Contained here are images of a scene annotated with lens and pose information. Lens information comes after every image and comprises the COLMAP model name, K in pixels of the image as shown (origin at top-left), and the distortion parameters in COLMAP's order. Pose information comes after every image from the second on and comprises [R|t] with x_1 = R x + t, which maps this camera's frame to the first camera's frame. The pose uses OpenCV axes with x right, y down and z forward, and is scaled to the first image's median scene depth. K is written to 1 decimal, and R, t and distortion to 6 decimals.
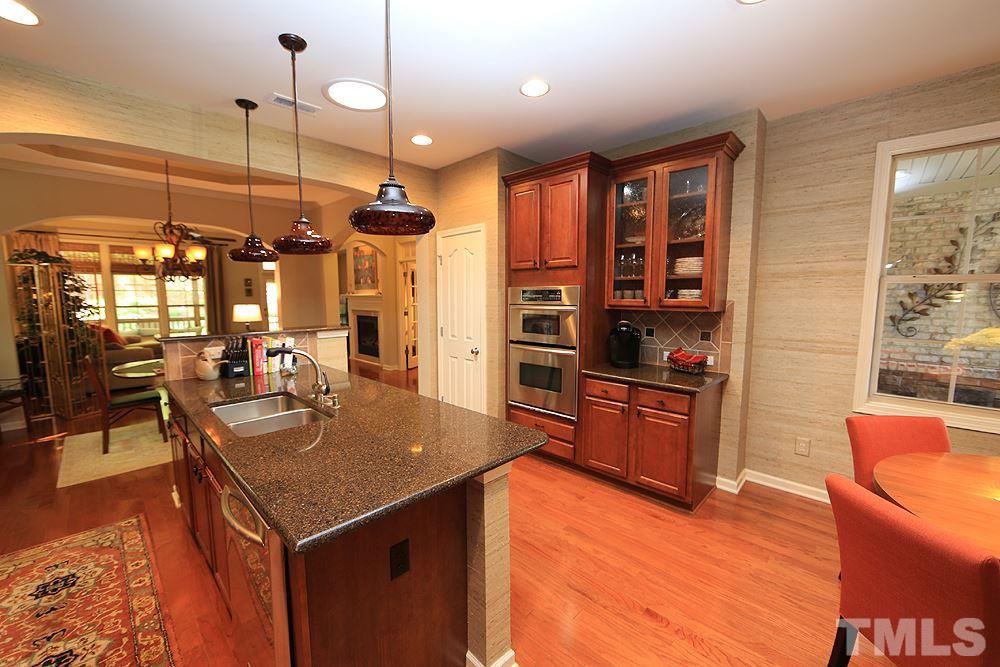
lens RADIAL K [[396.8, 0, 500.0], [0, 396.8, 333.5], [0, 0, 1]] dist [-0.014967, 0.004151]
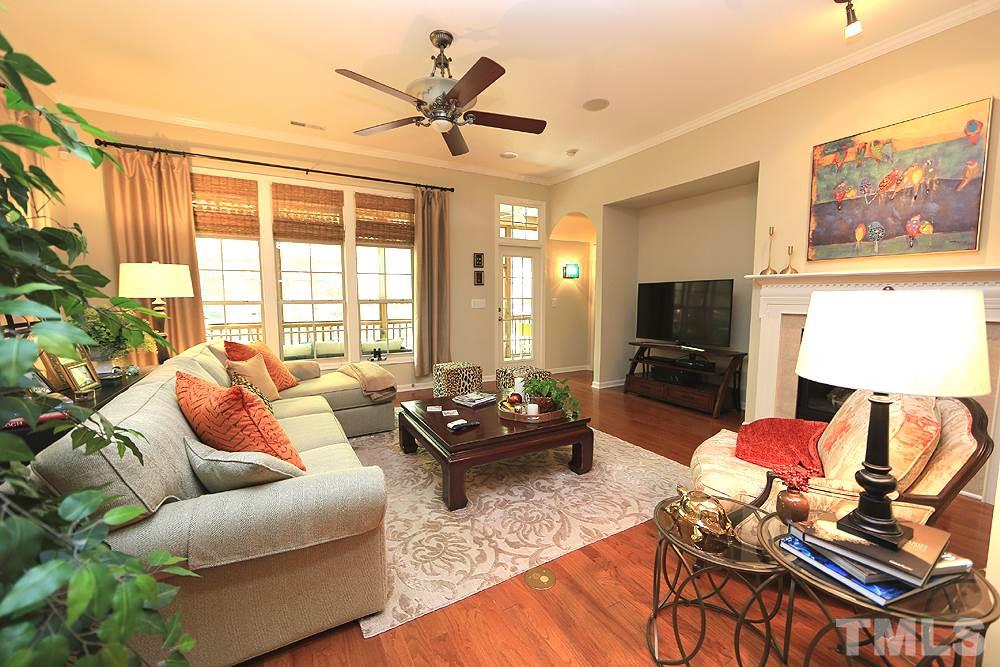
lens RADIAL K [[396.8, 0, 500.0], [0, 396.8, 333.5], [0, 0, 1]] dist [-0.014967, 0.004151]
pose [[0.961823, 0.027269, -0.272310, -1.504090], [-0.028063, 0.999606, 0.000981, -0.094020], [0.272229, 0.006698, 0.962209, 1.564719]]
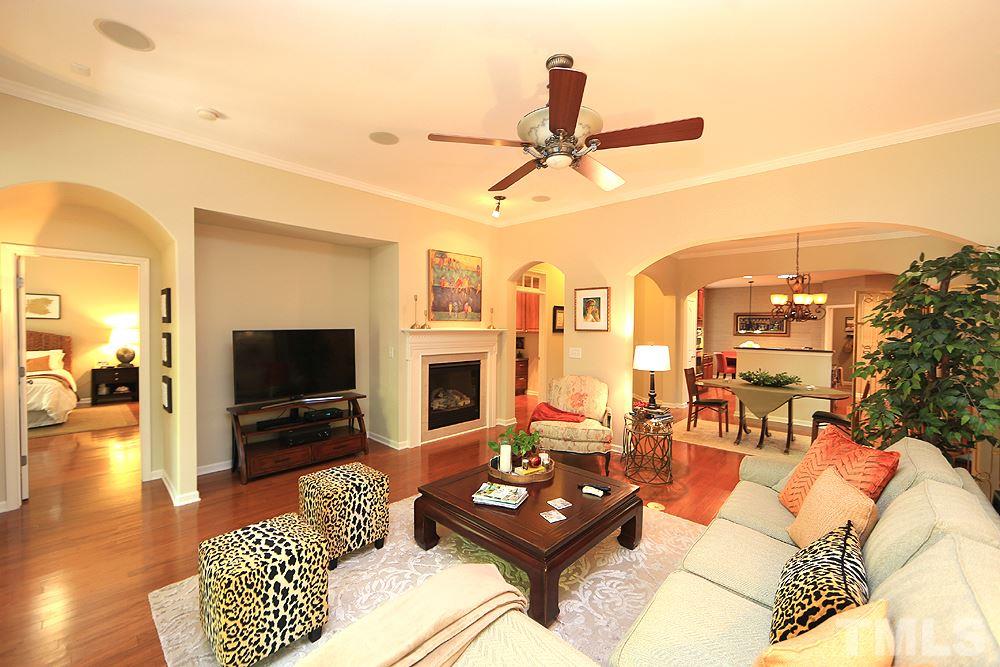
lens RADIAL K [[396.8, 0, 500.0], [0, 396.8, 333.5], [0, 0, 1]] dist [-0.014967, 0.004151]
pose [[-0.027441, -0.019458, 0.999434, -2.630957], [0.087535, 0.995923, 0.021793, -0.263077], [-0.995783, 0.088084, -0.025626, 2.538183]]
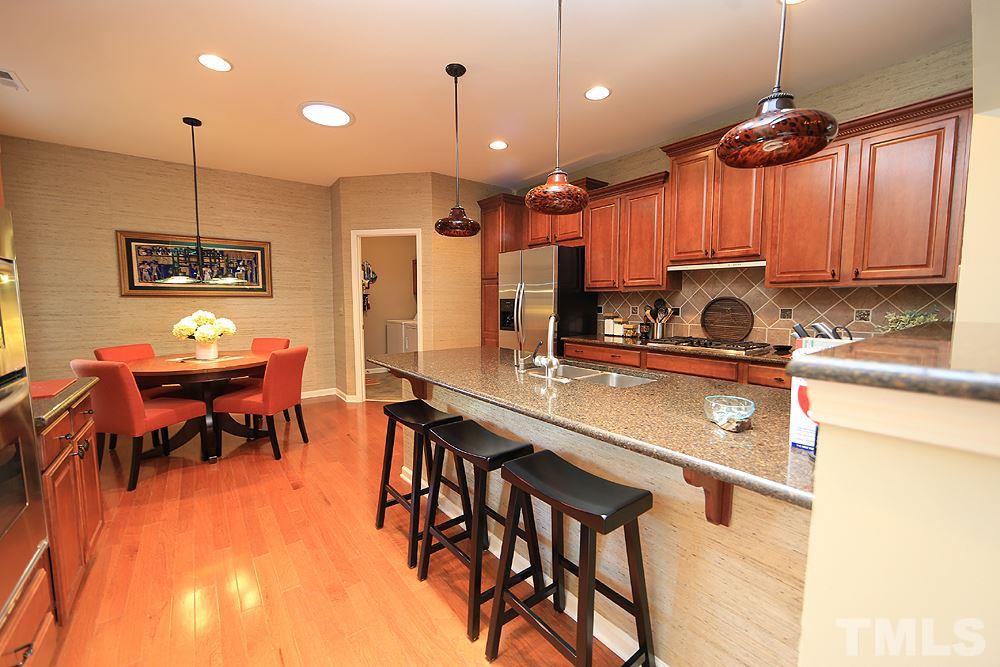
lens RADIAL K [[396.8, 0, 500.0], [0, 396.8, 333.5], [0, 0, 1]] dist [-0.014967, 0.004151]
pose [[-0.990974, -0.009142, 0.133739, -0.331610], [0.015711, 0.982876, 0.183599, -0.065811], [-0.133128, 0.184043, -0.973861, 1.333452]]
